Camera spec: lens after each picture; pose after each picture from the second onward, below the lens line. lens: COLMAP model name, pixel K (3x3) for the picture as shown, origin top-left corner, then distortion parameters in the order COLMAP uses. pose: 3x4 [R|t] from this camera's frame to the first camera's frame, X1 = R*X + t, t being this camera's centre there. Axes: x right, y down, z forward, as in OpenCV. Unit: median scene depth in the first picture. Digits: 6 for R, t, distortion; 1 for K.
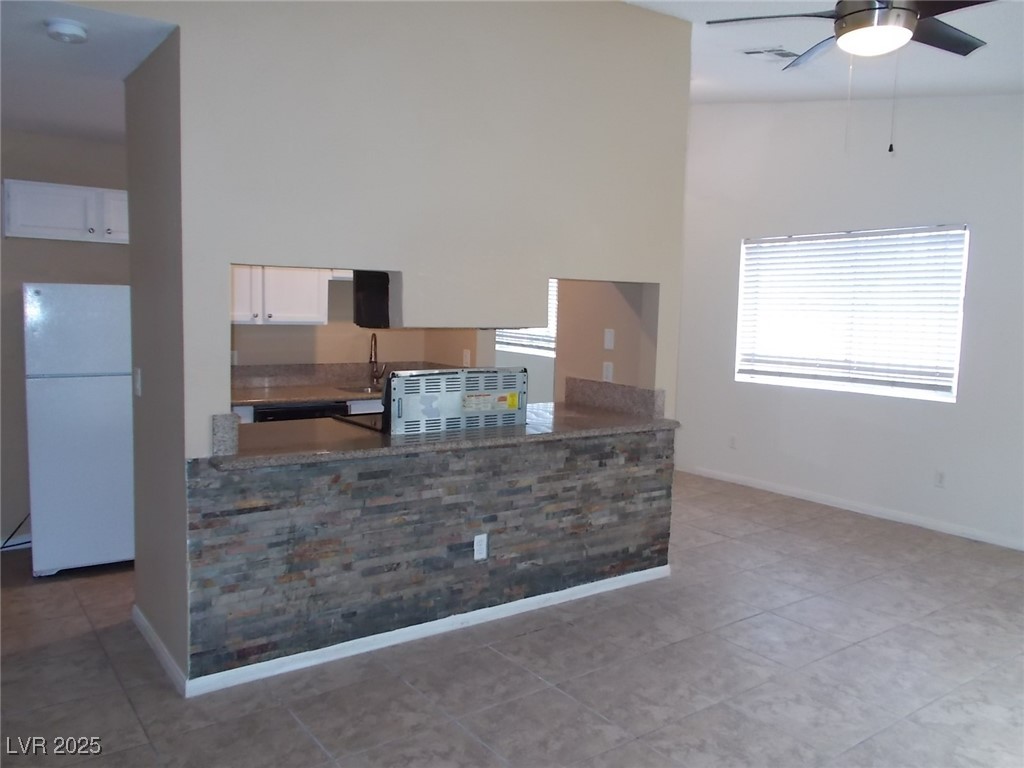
lens RADIAL K [[785.2, 0, 509.6], [0, 785.2, 392.4], [0, 0, 1]] dist [0.003423, 0.000048]
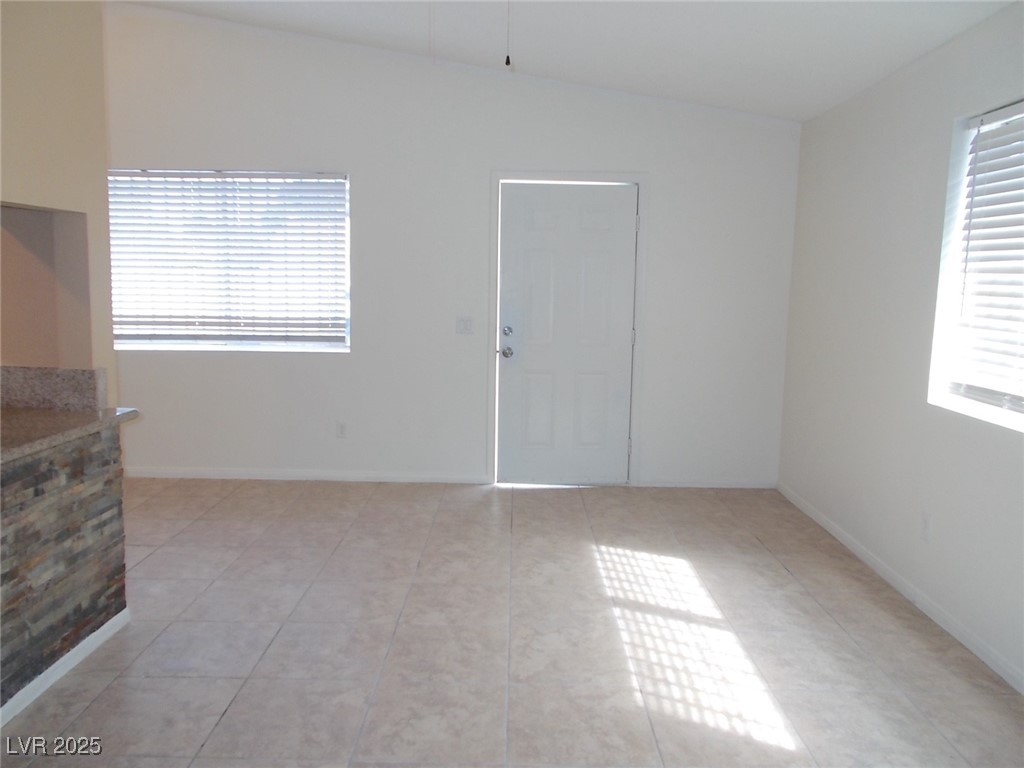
lens RADIAL K [[784.2, 0, 512.0], [0, 784.2, 384.0], [0, 0, 1]] dist [0.006142, -0.010270]
pose [[0.596783, -0.116249, 0.793937, -0.145886], [0.082719, 0.993091, 0.083231, -0.017169], [-0.798128, 0.016003, 0.602276, 0.291651]]
